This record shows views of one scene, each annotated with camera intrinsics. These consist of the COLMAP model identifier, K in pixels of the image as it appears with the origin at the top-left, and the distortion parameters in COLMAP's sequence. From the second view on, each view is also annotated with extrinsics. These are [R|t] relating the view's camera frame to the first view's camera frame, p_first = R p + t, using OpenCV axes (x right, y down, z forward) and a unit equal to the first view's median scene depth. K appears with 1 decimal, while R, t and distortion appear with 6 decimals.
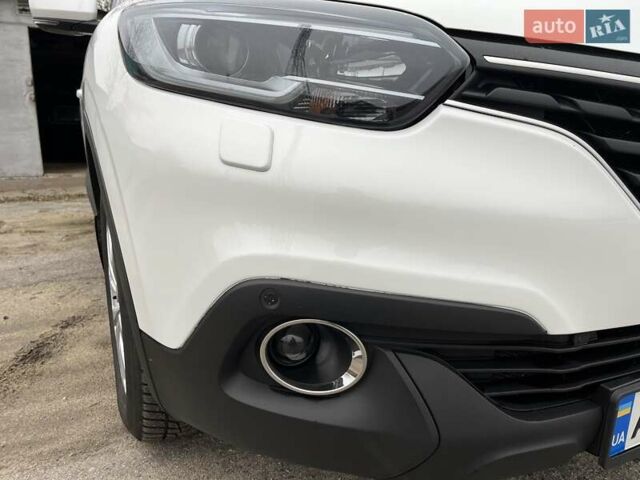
lens RADIAL K [[505.9, 0, 320.0], [0, 505.9, 240.0], [0, 0, 1]] dist [0.005832, -0.044440]
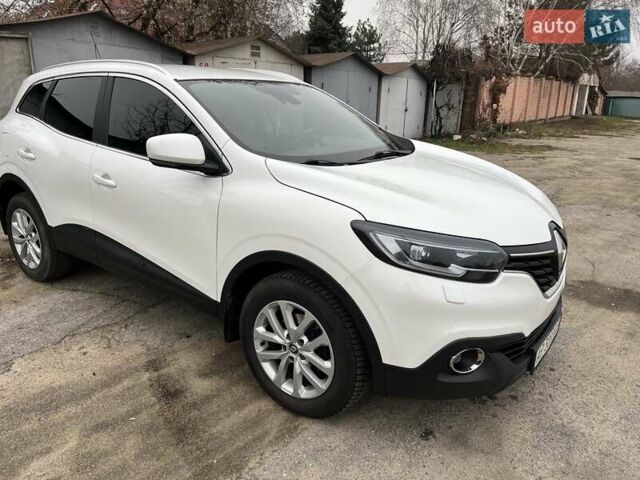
lens RADIAL K [[505.9, 0, 320.0], [0, 505.9, 240.0], [0, 0, 1]] dist [0.005832, -0.044440]
pose [[0.879434, -0.108727, 0.463438, -1.802761], [0.069222, 0.992427, 0.101476, -0.717973], [-0.470961, -0.057161, 0.880300, -0.992227]]
